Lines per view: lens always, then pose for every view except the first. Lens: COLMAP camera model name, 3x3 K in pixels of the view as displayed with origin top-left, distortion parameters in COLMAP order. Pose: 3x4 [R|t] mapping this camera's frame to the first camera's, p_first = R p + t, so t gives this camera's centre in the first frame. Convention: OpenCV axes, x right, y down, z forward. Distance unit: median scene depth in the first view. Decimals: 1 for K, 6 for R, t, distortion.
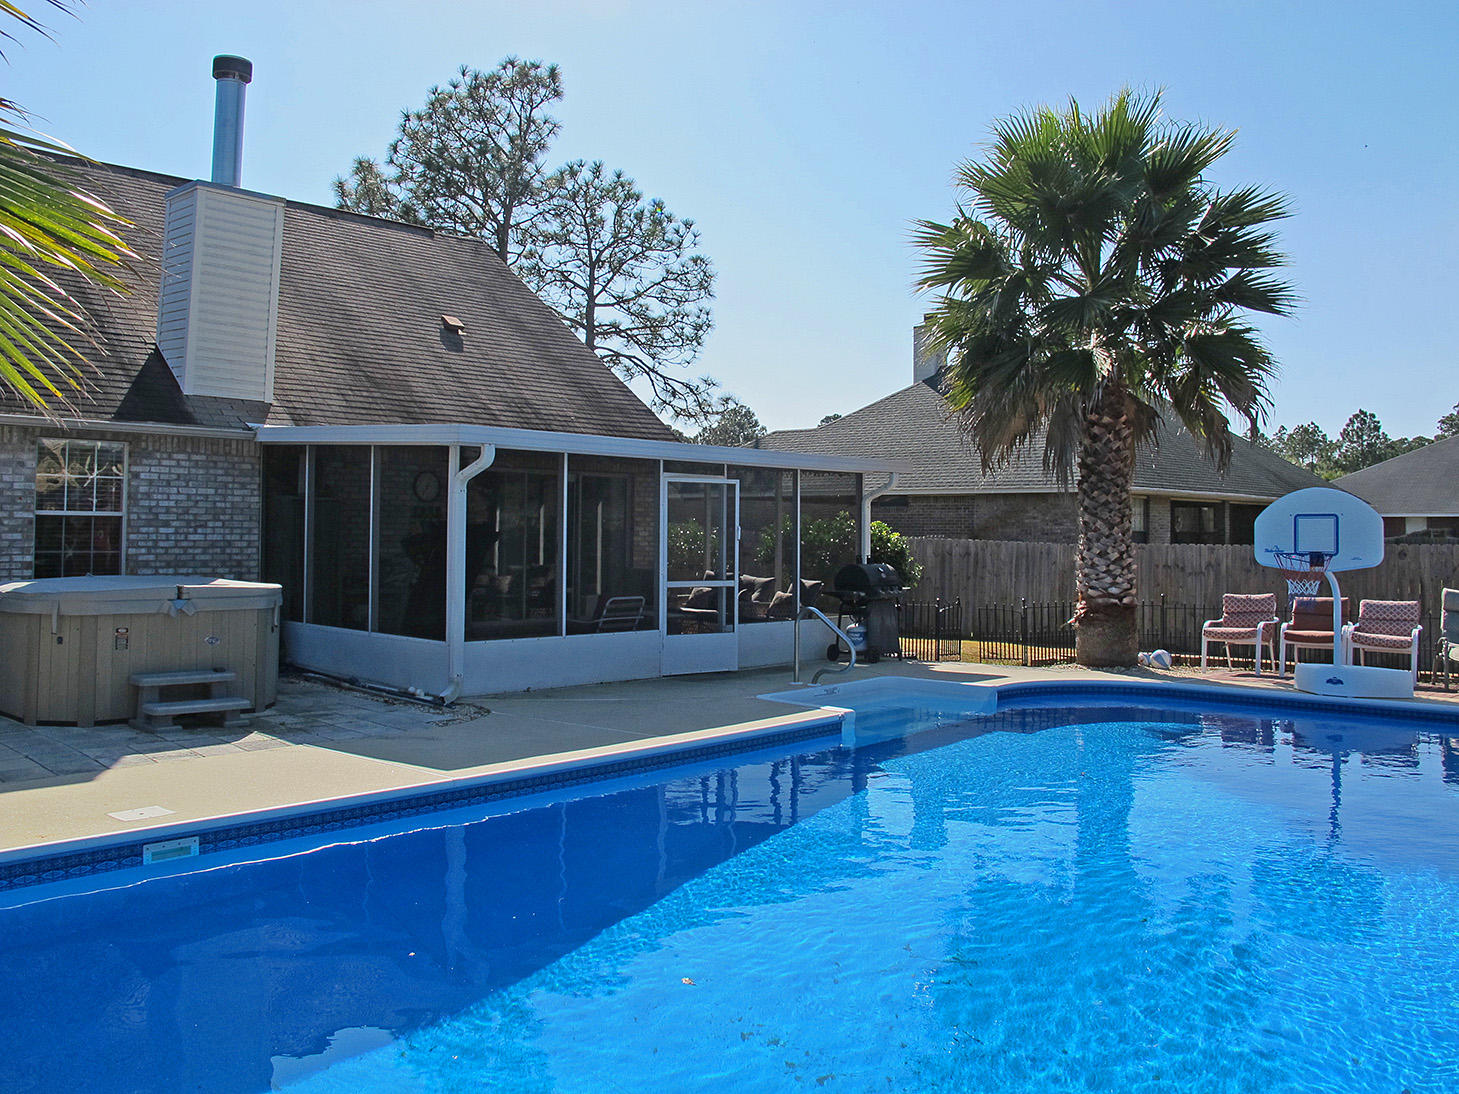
lens RADIAL K [[1213.1, 0, 731.2], [0, 1213.1, 545.6], [0, 0, 1]] dist [-0.116186, -0.009030]
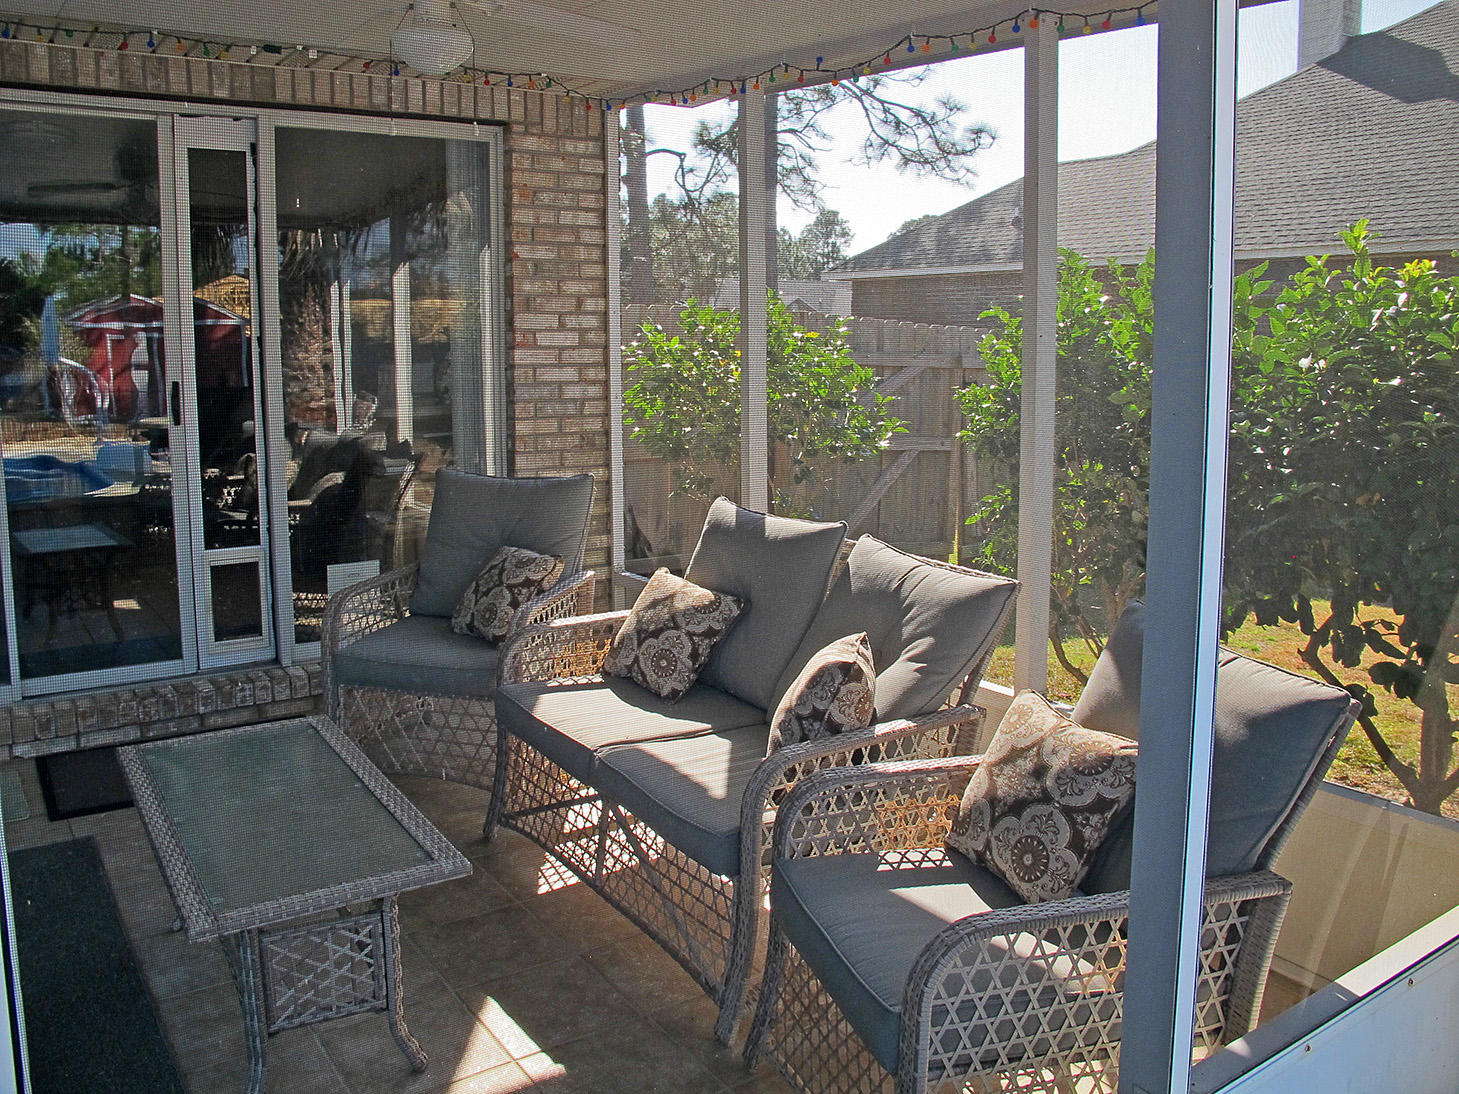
lens RADIAL K [[1213.1, 0, 729.1], [0, 1213.1, 540.5], [0, 0, 1]] dist [-0.116186, -0.009030]
pose [[0.974495, 0.019986, -0.223519, 0.013323], [0.014904, 0.988063, 0.153326, -0.002586], [0.223915, -0.152746, 0.962565, 0.314163]]
